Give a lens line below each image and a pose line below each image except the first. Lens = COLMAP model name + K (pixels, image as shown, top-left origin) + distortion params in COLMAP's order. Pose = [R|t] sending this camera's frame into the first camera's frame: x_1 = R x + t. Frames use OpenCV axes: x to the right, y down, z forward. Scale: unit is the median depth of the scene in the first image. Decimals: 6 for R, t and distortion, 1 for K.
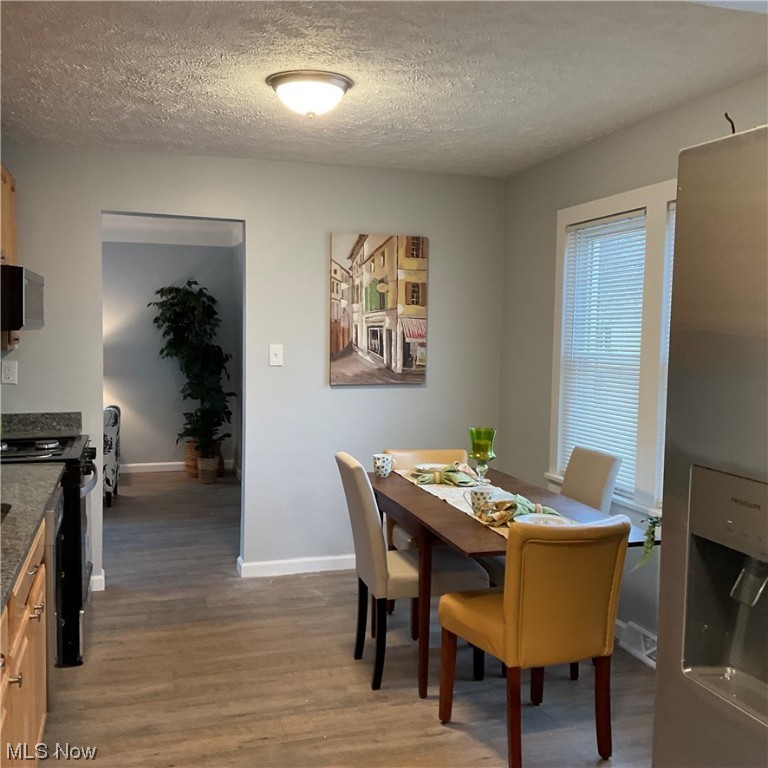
lens RADIAL K [[841.3, 0, 384.0], [0, 841.3, 384.0], [0, 0, 1]] dist [0.133484, -0.359198]
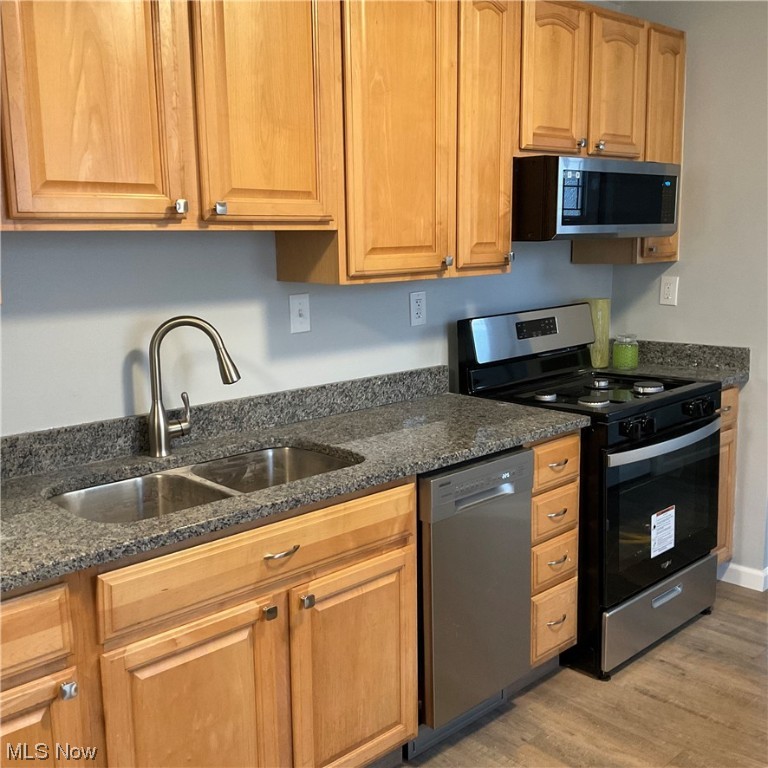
lens RADIAL K [[841.3, 0, 384.0], [0, 841.3, 384.0], [0, 0, 1]] dist [0.133484, -0.359198]
pose [[0.438551, 0.134820, -0.888536, 0.183898], [-0.035394, 0.990508, 0.132823, -0.026006], [0.898009, -0.026801, 0.439159, 0.452892]]
